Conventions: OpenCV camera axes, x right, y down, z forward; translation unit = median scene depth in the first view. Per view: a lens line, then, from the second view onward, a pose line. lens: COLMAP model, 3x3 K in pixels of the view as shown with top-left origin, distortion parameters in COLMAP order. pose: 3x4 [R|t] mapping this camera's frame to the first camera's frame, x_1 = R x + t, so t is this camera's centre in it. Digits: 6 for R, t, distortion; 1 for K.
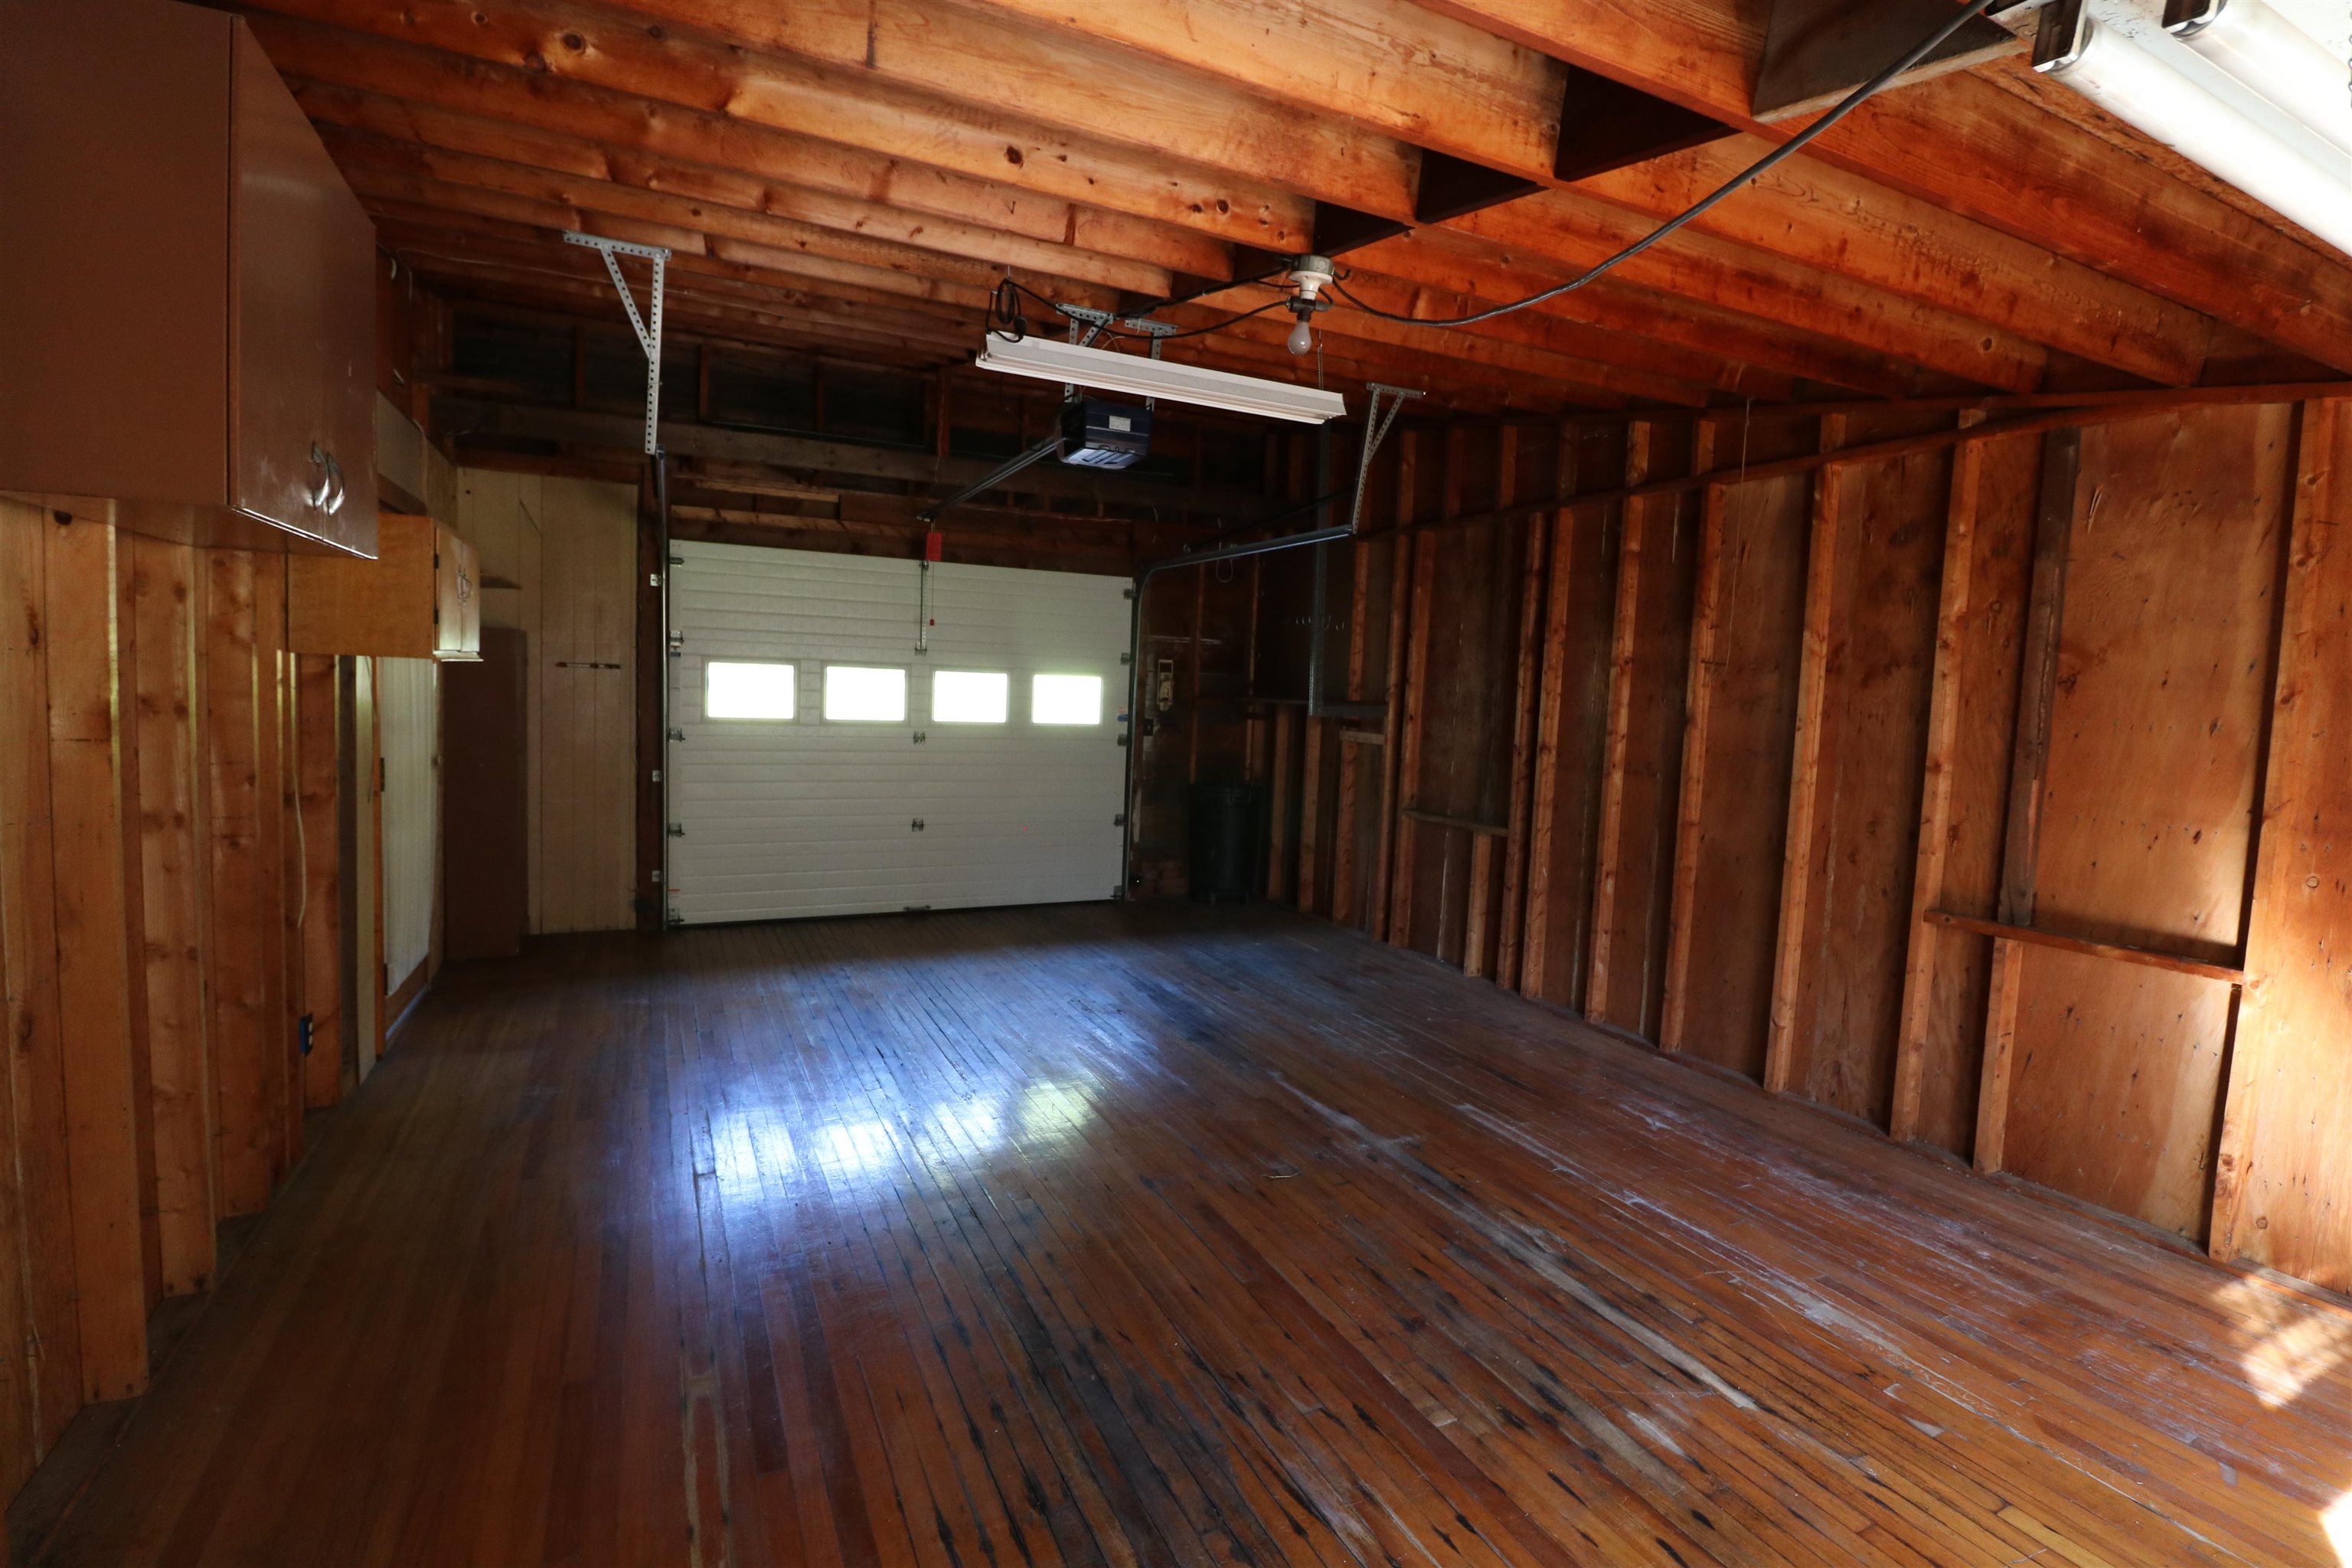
lens RADIAL K [[1082.2, 0, 1157.4], [0, 1082.2, 773.4], [0, 0, 1]] dist [-0.011592, -0.006860]
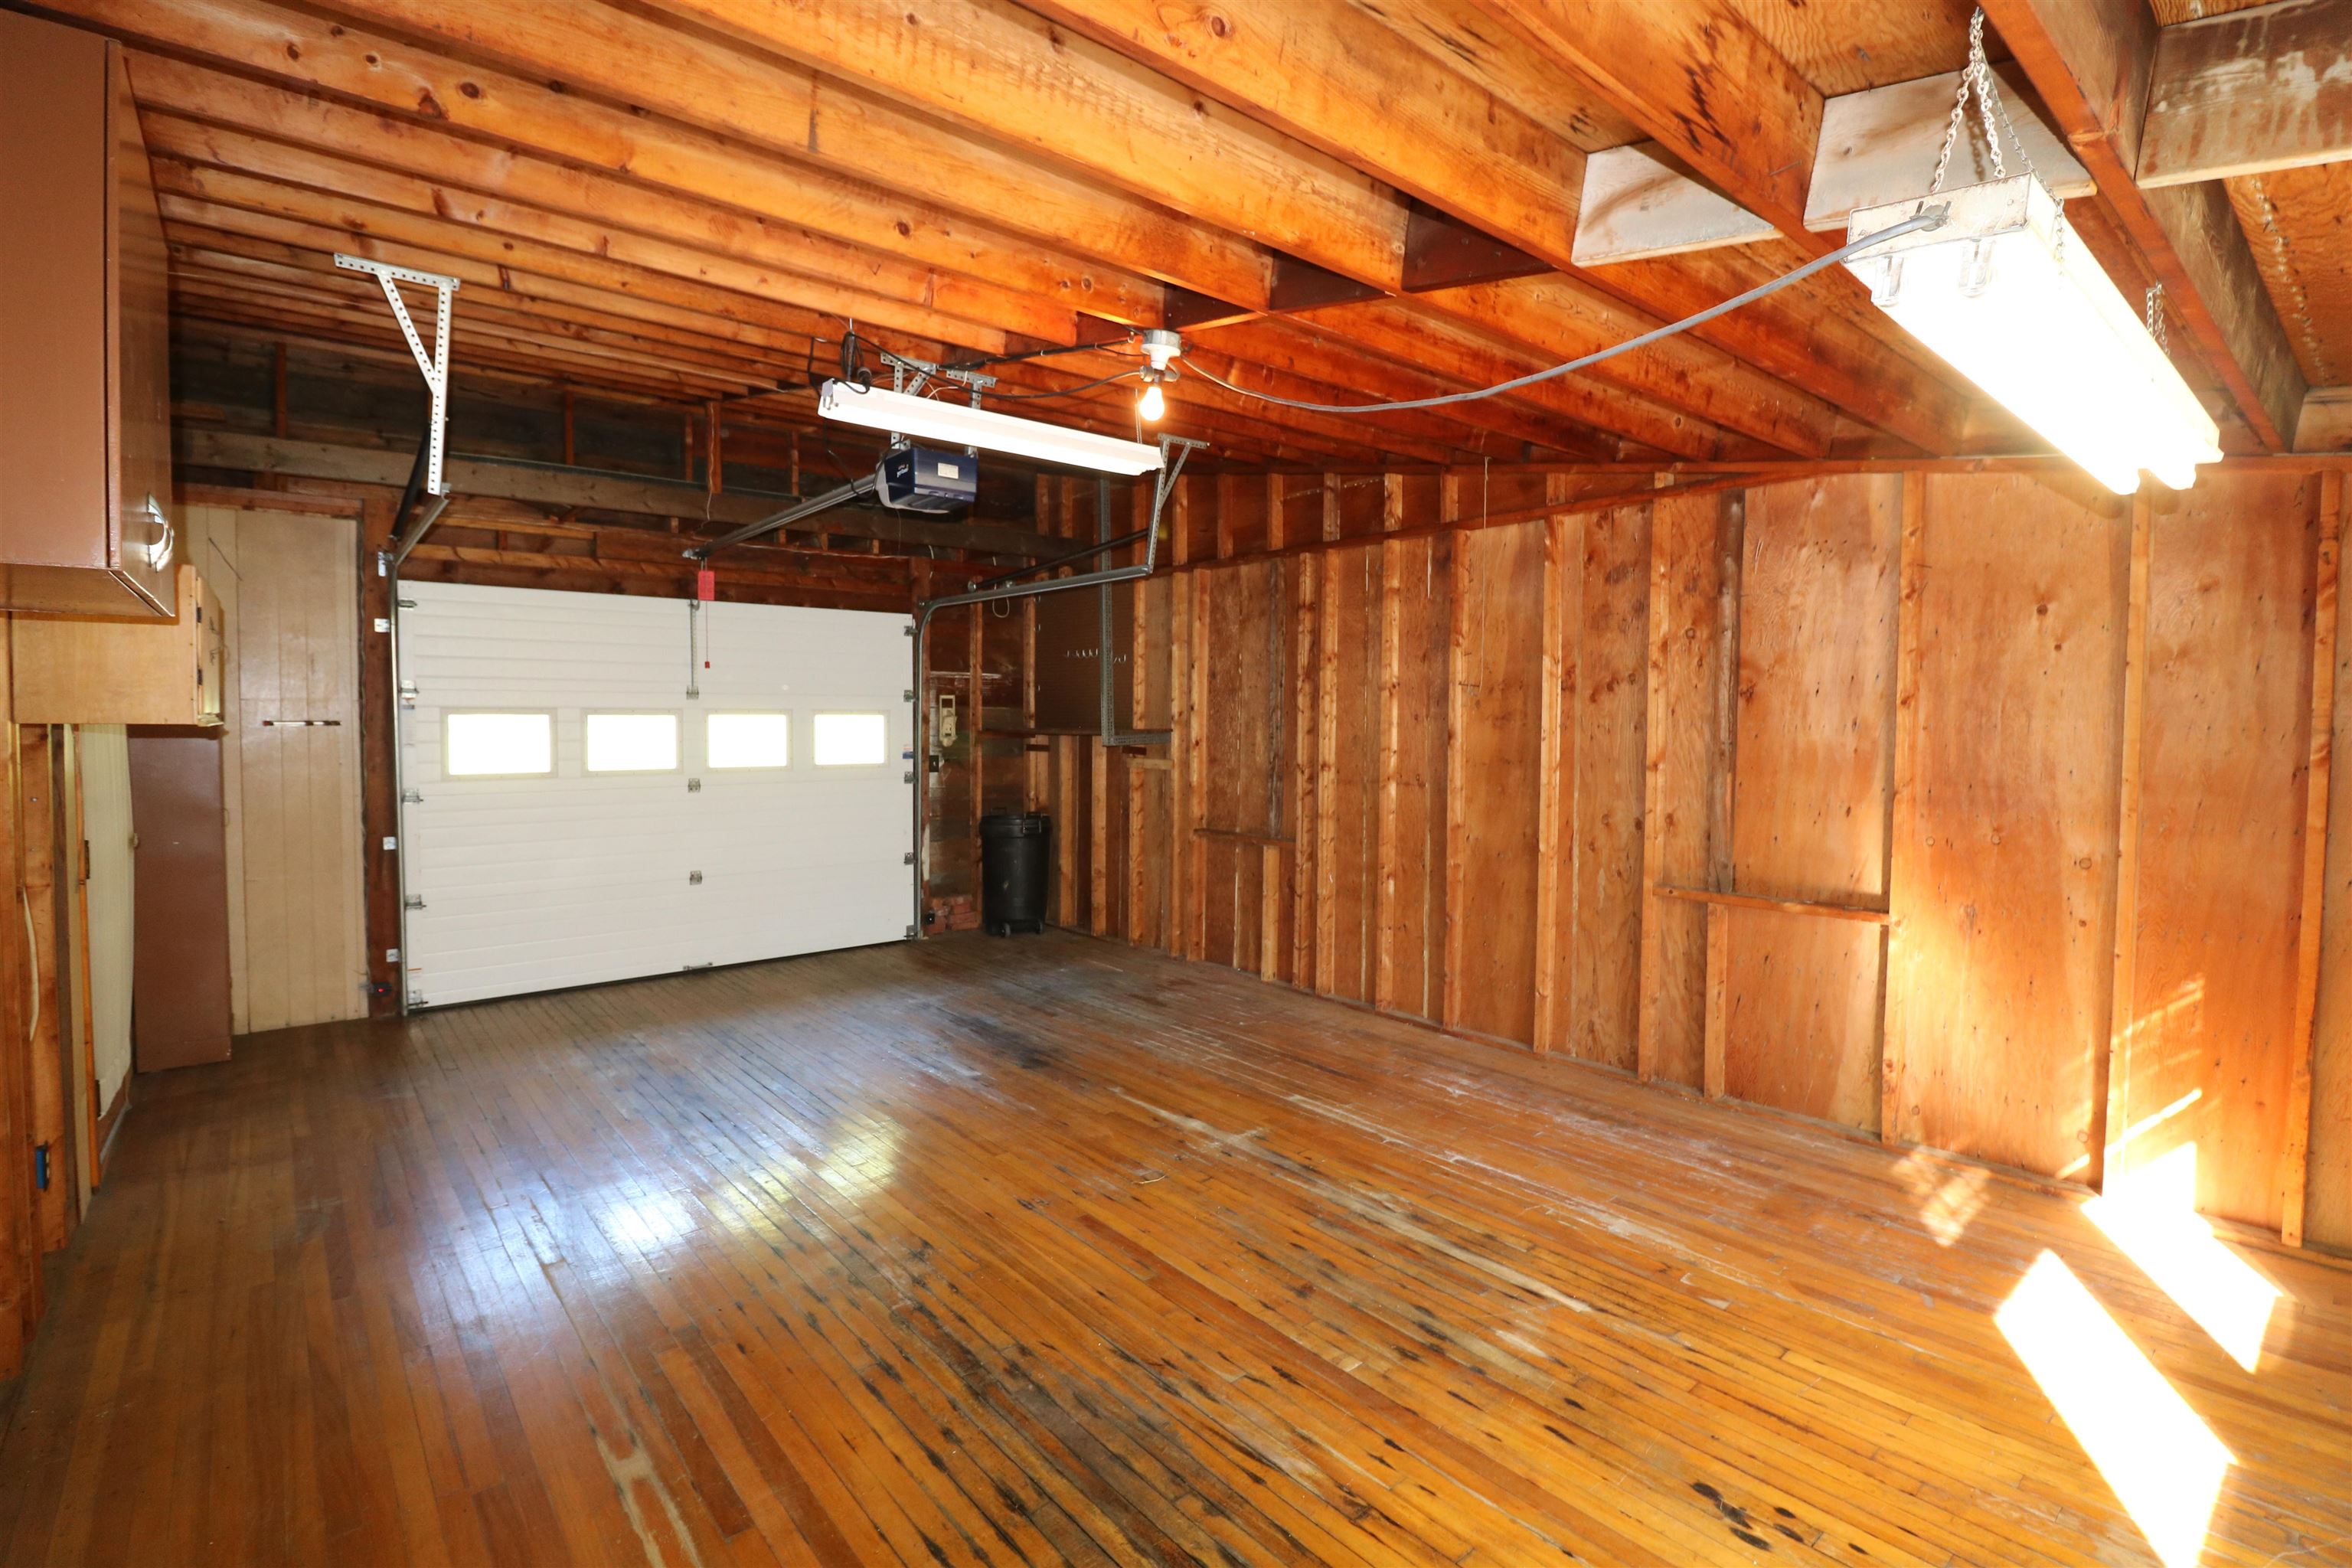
lens RADIAL K [[1082.2, 0, 1164.9], [0, 1082.2, 774.6], [0, 0, 1]] dist [-0.011592, -0.006860]
pose [[0.968376, -0.048578, 0.244722, -0.113464], [0.054940, 0.998304, -0.019234, -0.003930], [-0.243372, 0.032071, 0.969403, -0.044703]]
